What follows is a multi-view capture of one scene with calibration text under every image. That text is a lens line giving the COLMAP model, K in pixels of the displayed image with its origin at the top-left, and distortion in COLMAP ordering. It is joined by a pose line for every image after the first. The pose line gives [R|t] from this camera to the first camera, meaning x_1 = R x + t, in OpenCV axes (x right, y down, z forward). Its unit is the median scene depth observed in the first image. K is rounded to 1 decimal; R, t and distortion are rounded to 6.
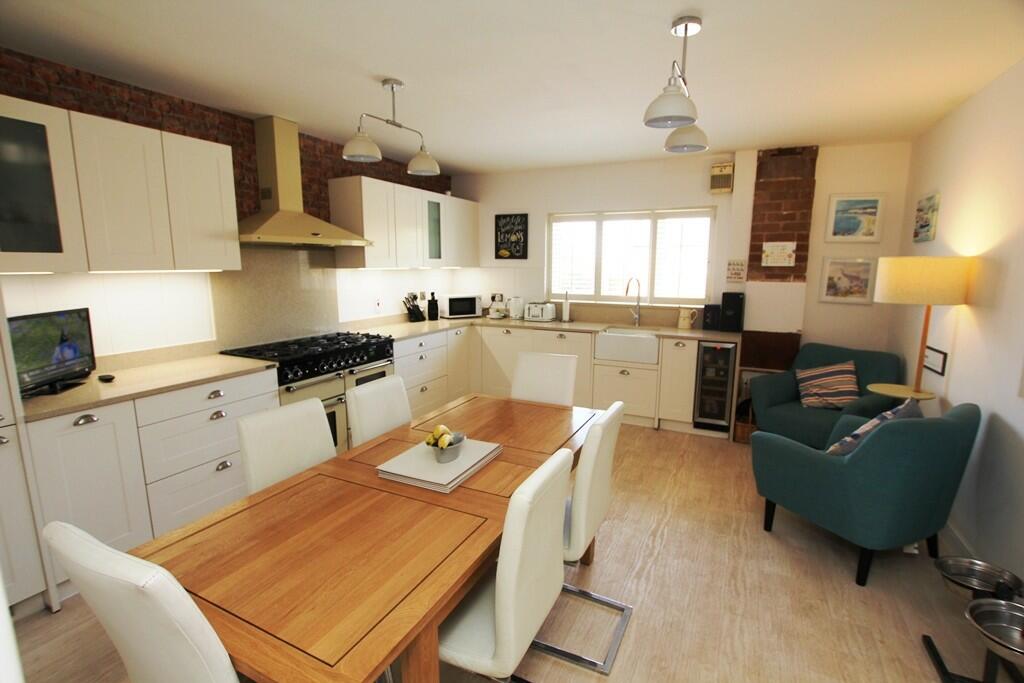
lens RADIAL K [[475.2, 0, 511.8], [0, 475.2, 341.1], [0, 0, 1]] dist [0.002459, 0.000595]
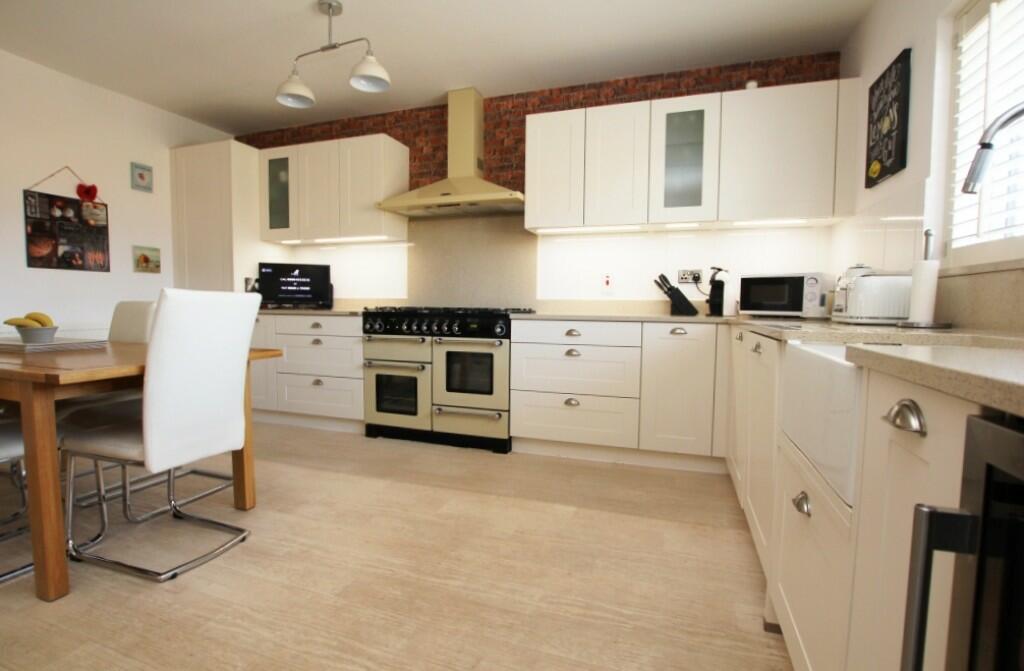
lens RADIAL K [[492.4, 0, 509.4], [0, 492.4, 339.5], [0, 0, 1]] dist [0.001554, 0.000389]
pose [[0.122657, 0.070288, -0.989957, 0.442638], [-0.167452, 0.984654, 0.049164, -0.003934], [0.978220, 0.159740, 0.132545, 0.743669]]
